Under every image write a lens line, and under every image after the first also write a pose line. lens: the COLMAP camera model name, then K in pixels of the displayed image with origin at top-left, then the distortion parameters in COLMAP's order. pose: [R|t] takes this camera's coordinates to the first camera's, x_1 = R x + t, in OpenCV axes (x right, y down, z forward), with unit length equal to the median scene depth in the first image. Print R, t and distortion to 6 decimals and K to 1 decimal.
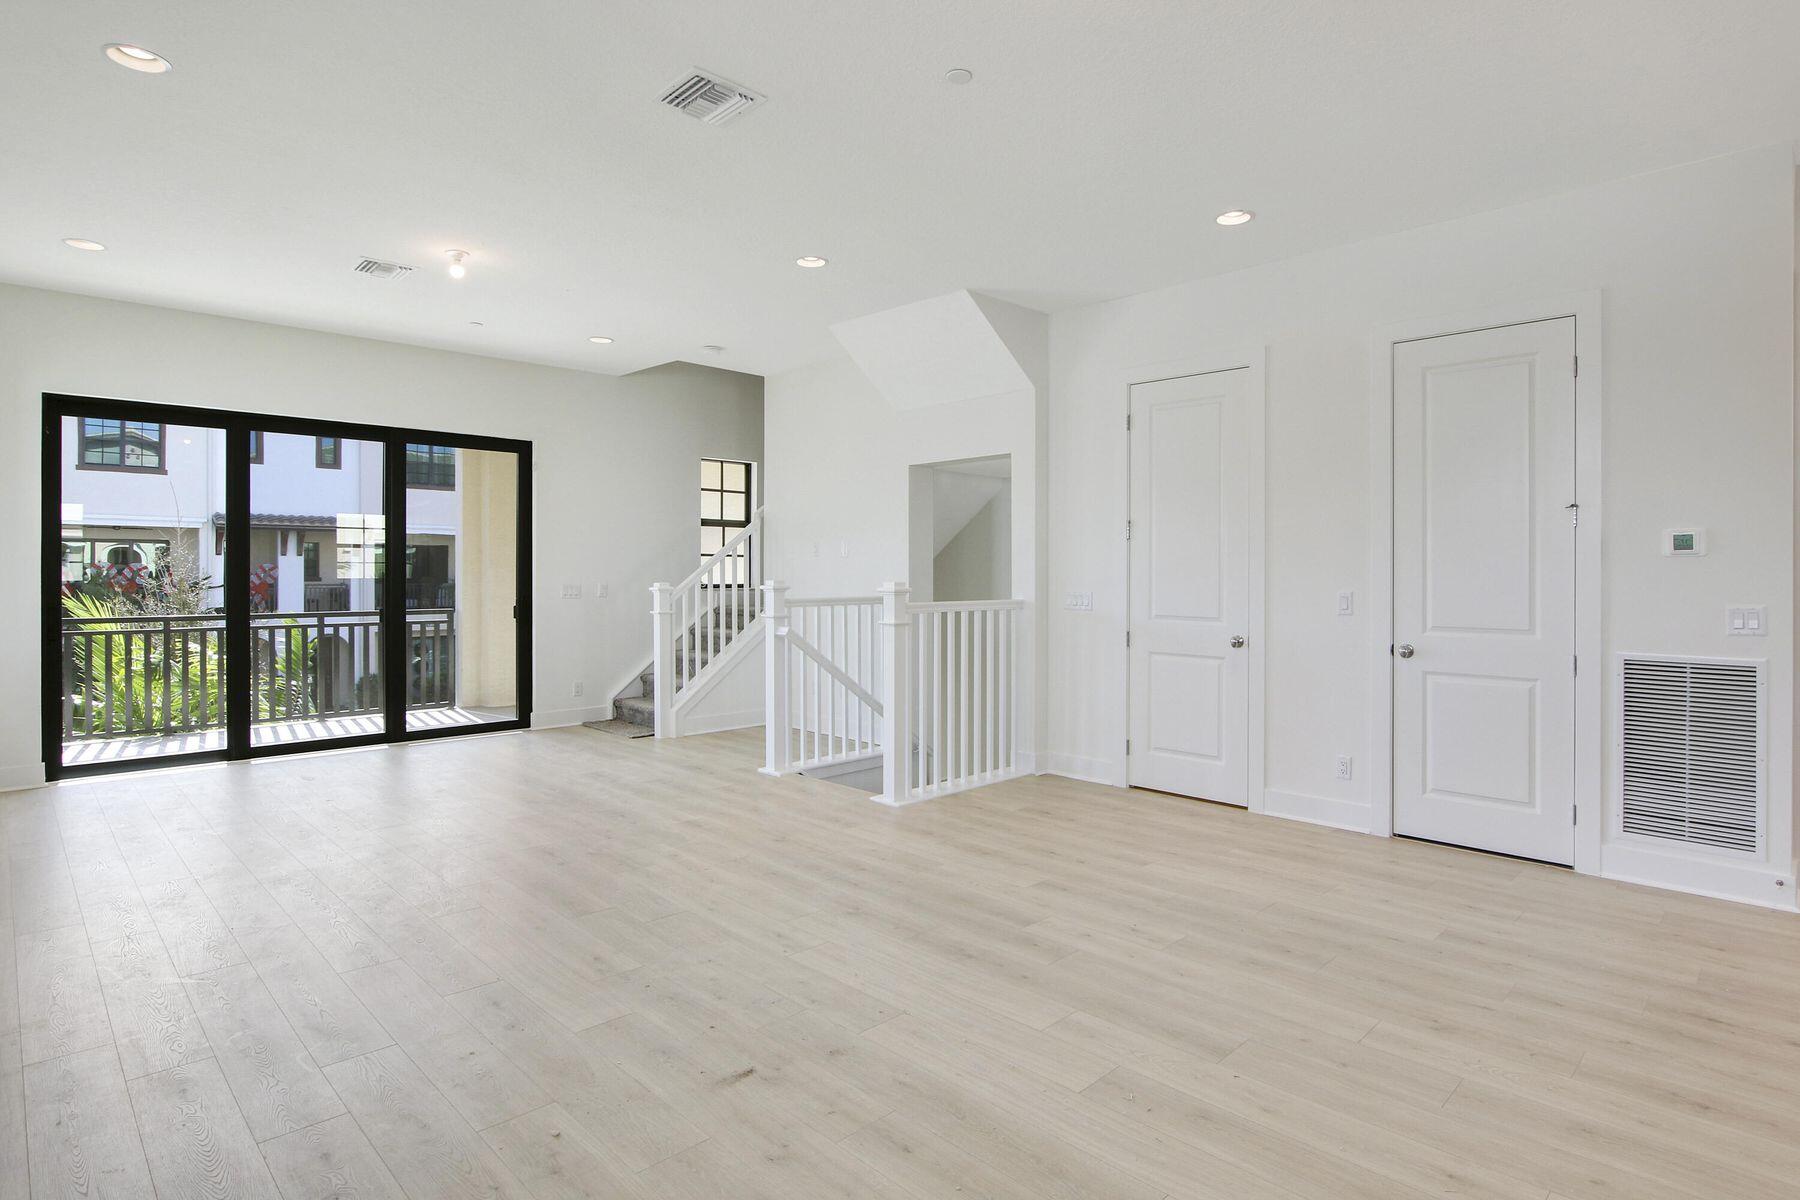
lens RADIAL K [[942.7, 0, 916.0], [0, 942.7, 578.7], [0, 0, 1]] dist [-0.020099, 0.000438]
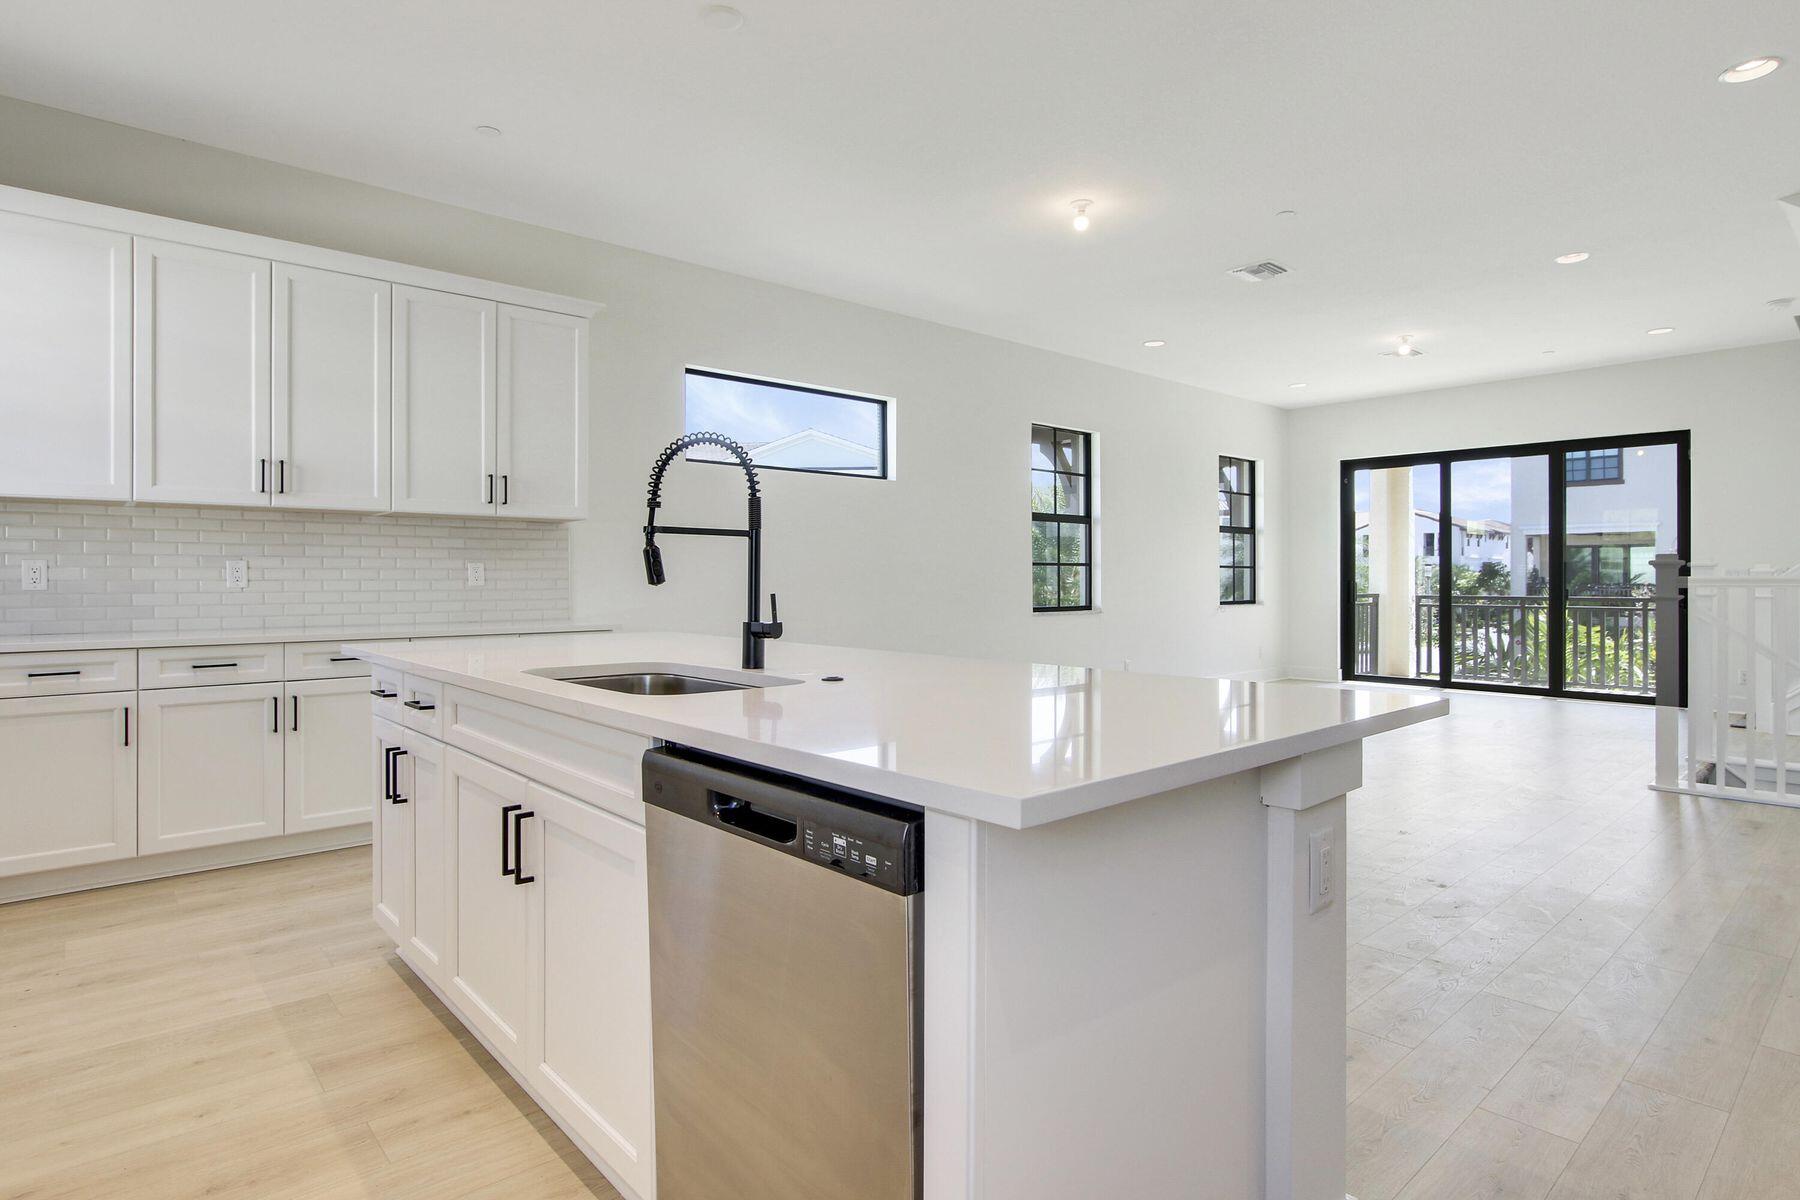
lens RADIAL K [[961.5, 0, 907.8], [0, 961.5, 579.5], [0, 0, 1]] dist [-0.033679, -0.000364]
pose [[-0.056376, -0.000981, -0.998409, 0.818149], [-0.005295, 0.999986, -0.000684, 0.029171], [0.998396, 0.005248, -0.056381, 0.241187]]
